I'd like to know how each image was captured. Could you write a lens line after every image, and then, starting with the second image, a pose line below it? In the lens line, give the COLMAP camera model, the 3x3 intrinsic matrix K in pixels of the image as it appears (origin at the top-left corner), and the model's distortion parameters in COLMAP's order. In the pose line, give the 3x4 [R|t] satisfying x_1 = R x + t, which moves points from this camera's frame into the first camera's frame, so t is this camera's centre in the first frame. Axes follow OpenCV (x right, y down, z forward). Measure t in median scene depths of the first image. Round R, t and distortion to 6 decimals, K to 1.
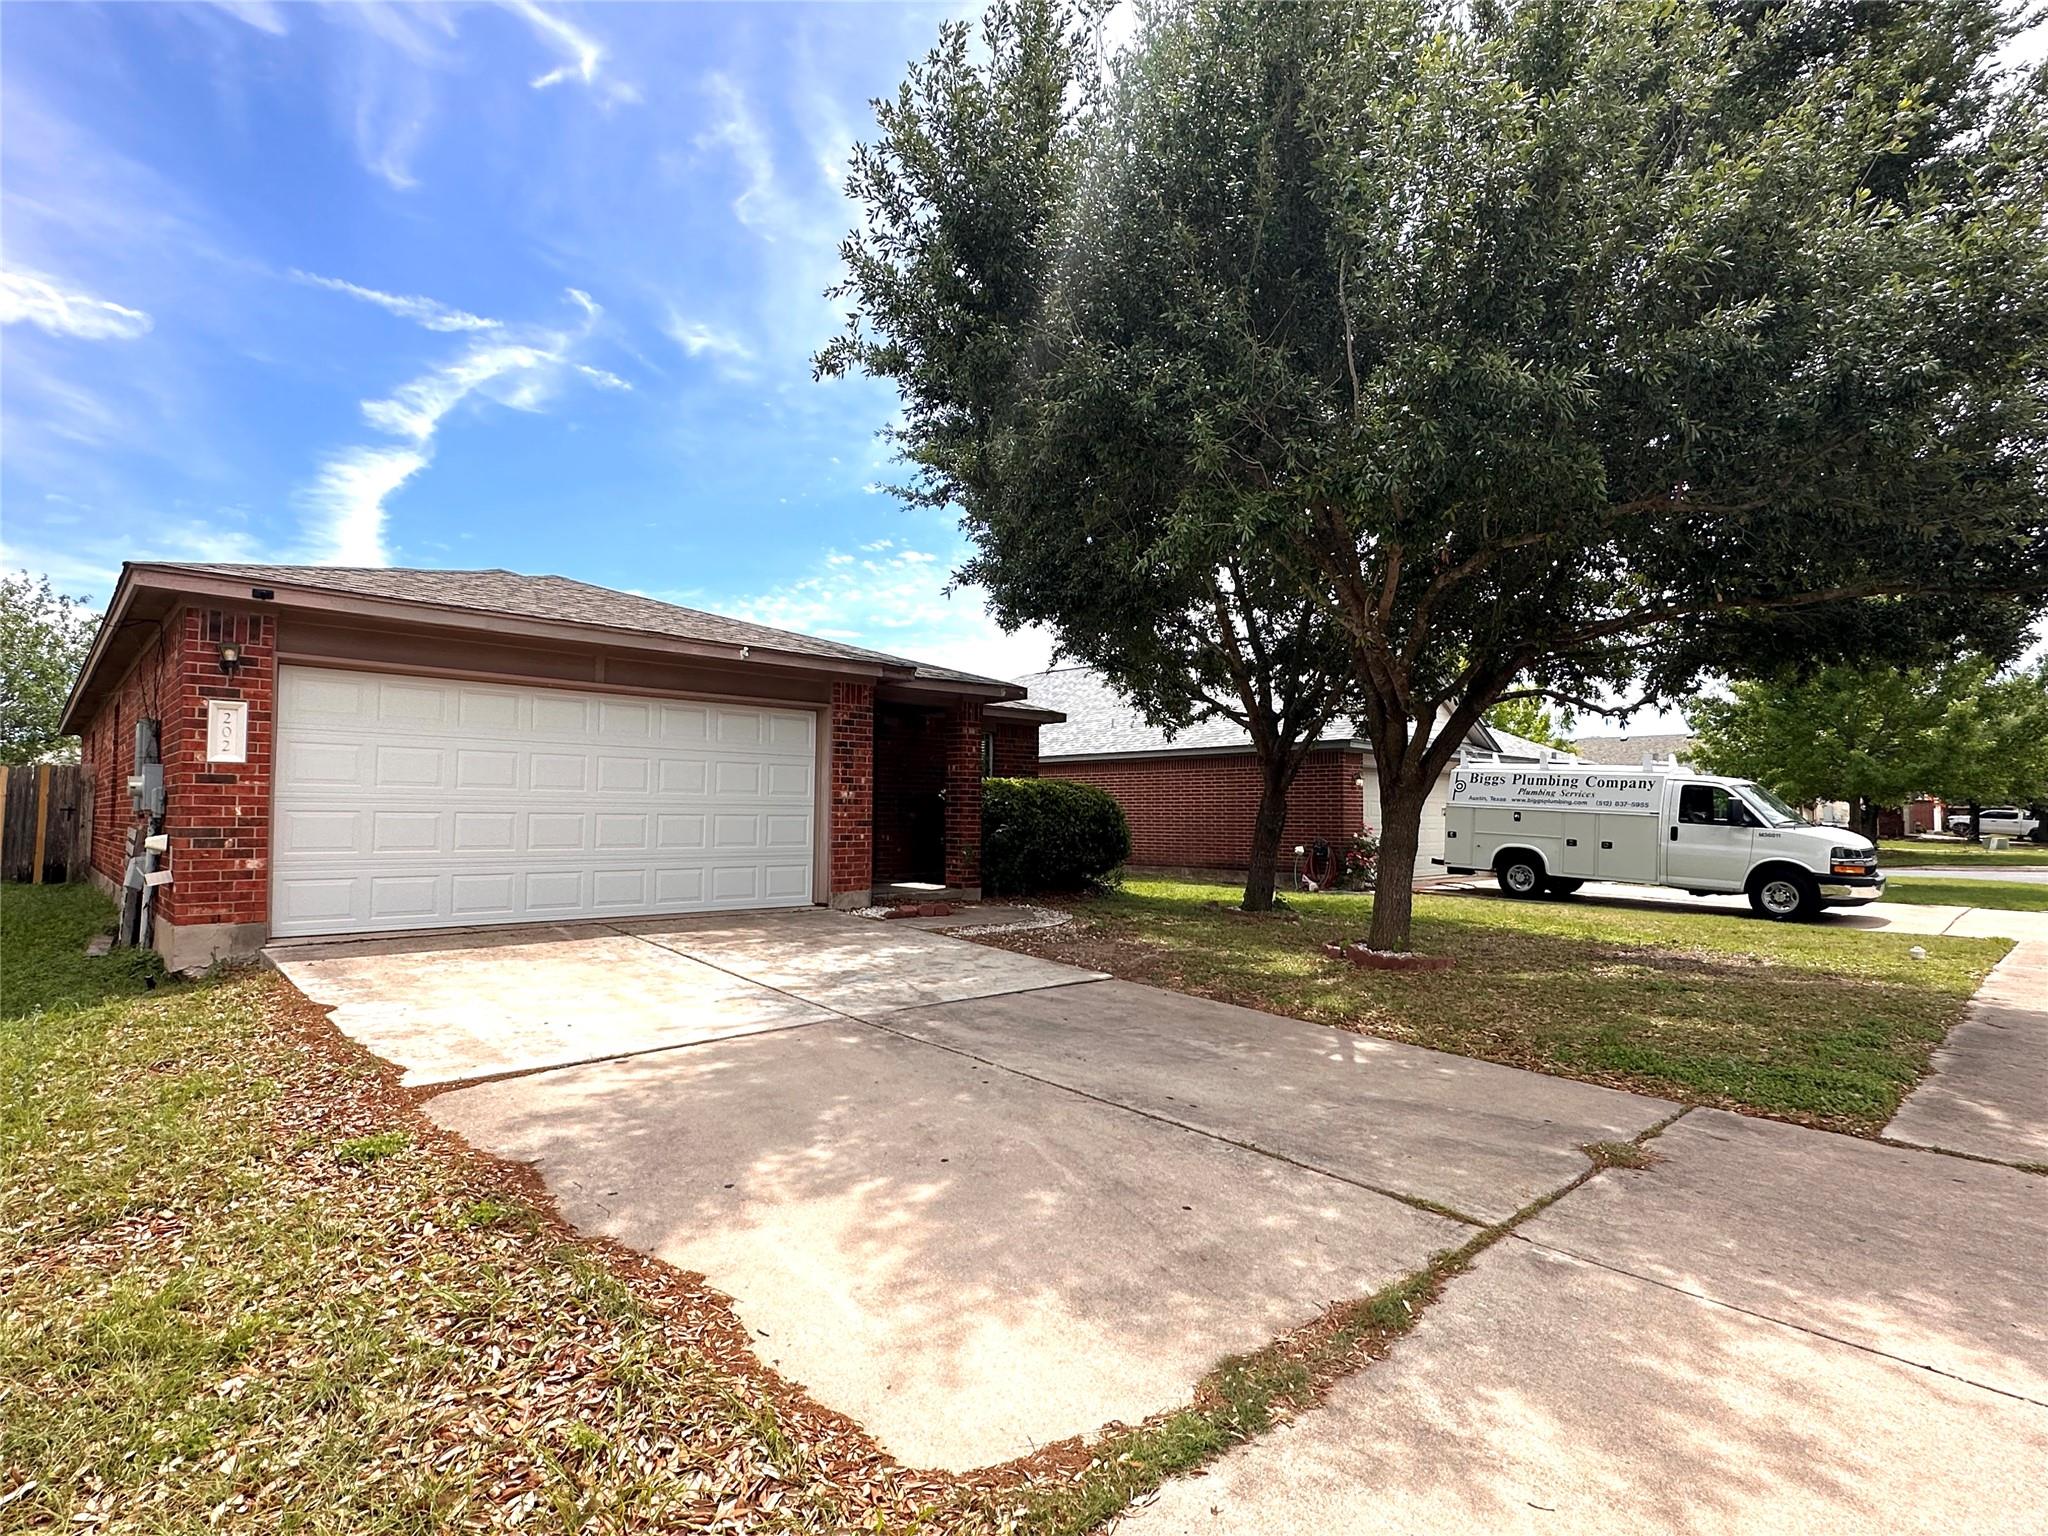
lens RADIAL K [[1049.1, 0, 1026.4], [0, 1049.1, 771.2], [0, 0, 1]] dist [-0.002358, 0.001865]
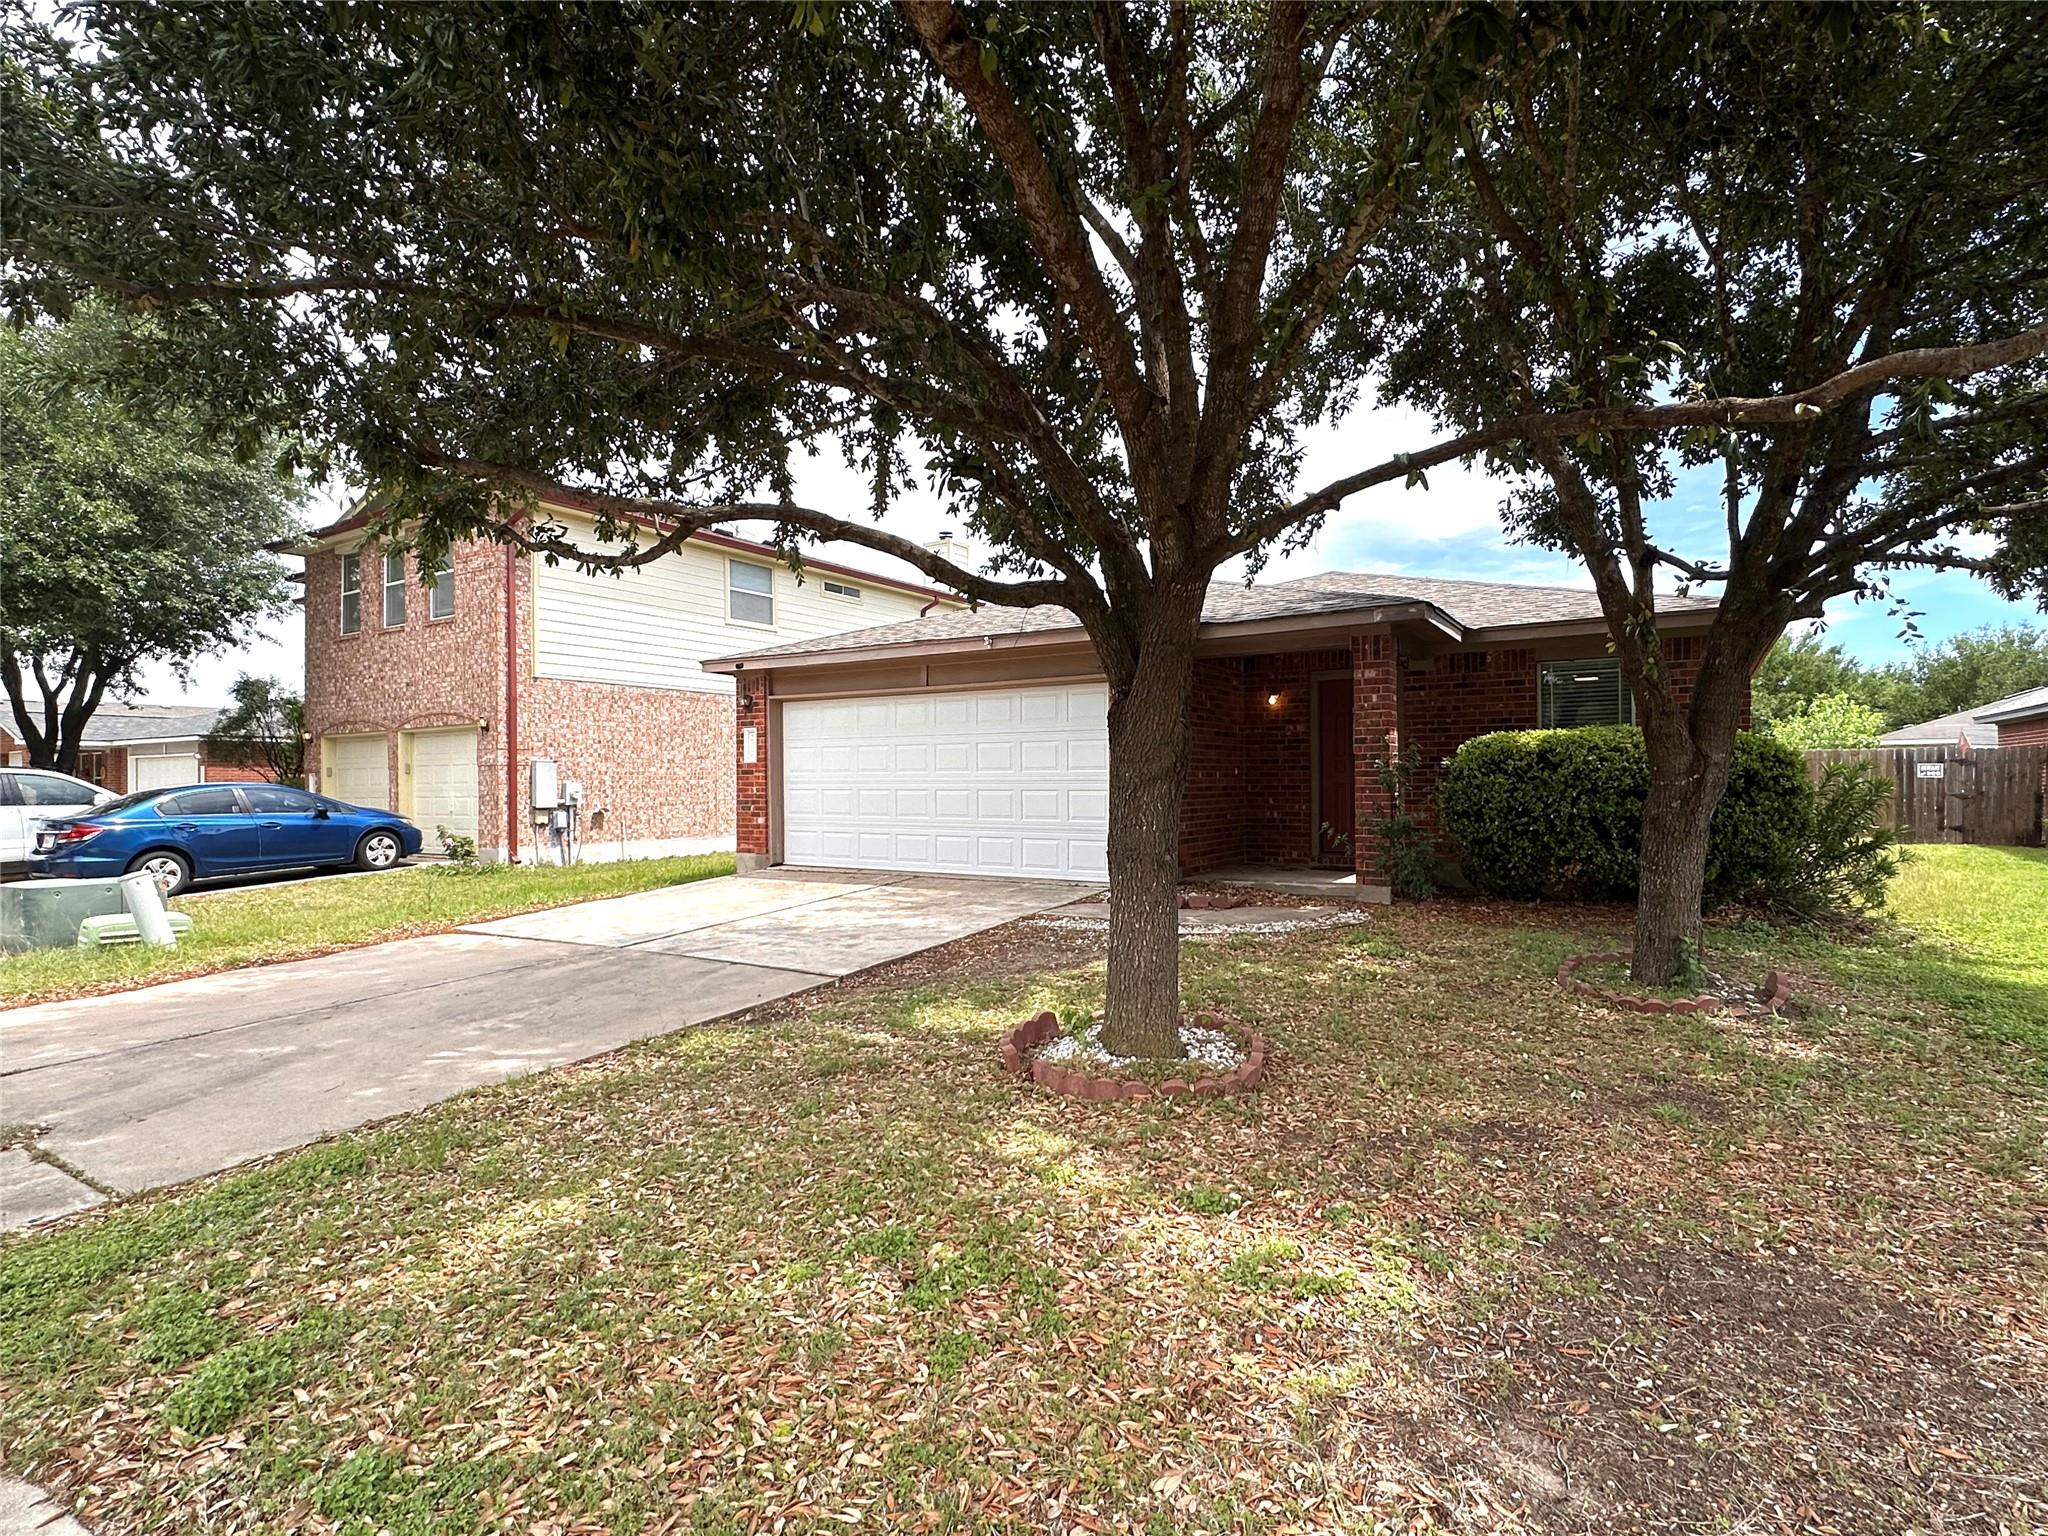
lens RADIAL K [[1049.1, 0, 1032.0], [0, 1049.1, 772.5], [0, 0, 1]] dist [-0.002358, 0.001865]
pose [[0.234672, -0.017796, -0.971912, 1.723369], [0.049270, 0.998765, -0.006391, 0.068942], [0.970825, -0.046386, 0.235259, 1.677802]]
